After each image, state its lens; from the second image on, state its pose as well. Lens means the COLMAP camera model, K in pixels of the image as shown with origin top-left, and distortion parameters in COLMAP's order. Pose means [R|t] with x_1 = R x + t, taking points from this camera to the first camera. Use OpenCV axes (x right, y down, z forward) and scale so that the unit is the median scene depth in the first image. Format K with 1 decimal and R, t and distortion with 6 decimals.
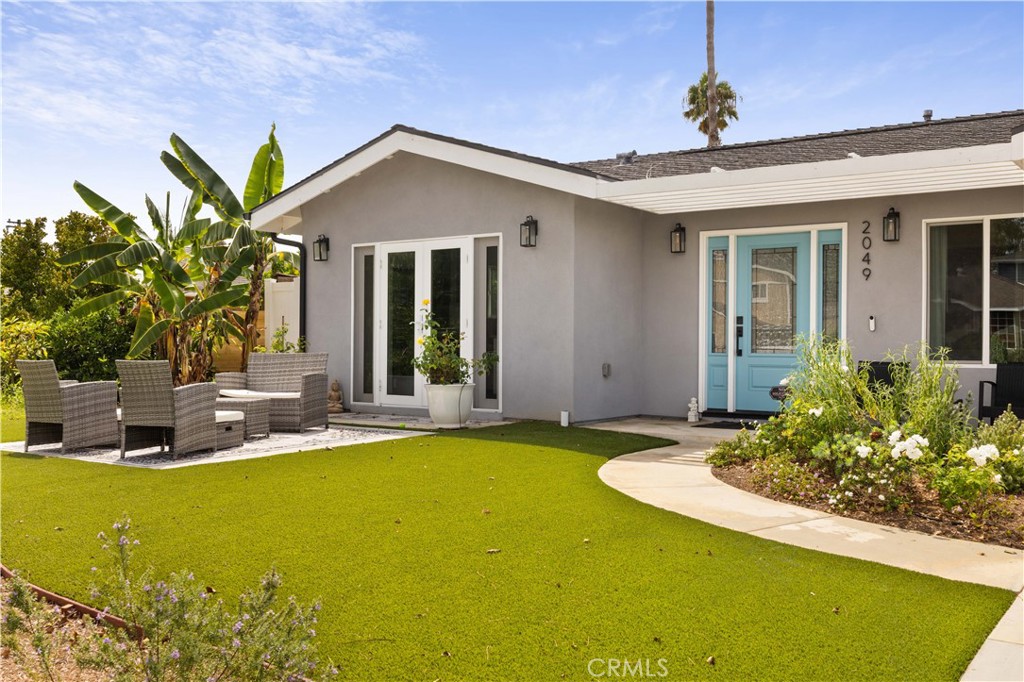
lens RADIAL K [[997.5, 0, 469.5], [0, 997.5, 339.1], [0, 0, 1]] dist [0.001956, 0.003107]
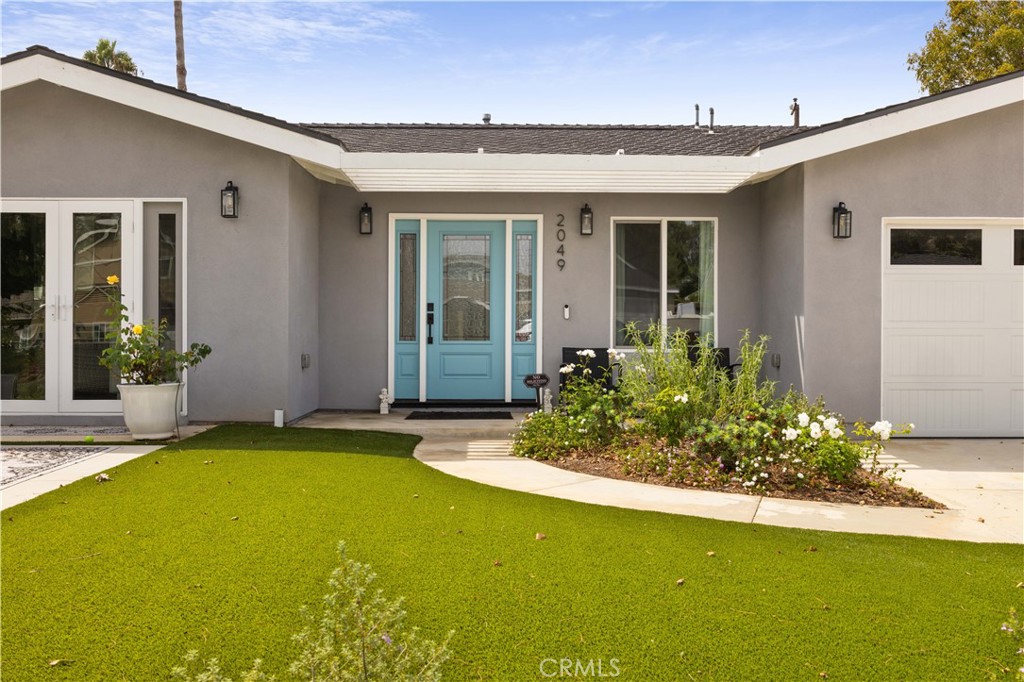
lens RADIAL K [[997.5, 0, 469.5], [0, 997.5, 339.1], [0, 0, 1]] dist [0.001956, 0.003107]
pose [[0.794560, -0.008824, 0.607122, -0.294579], [-0.000584, 0.999883, 0.015297, -0.002661], [-0.607186, -0.012509, 0.794462, 0.204643]]
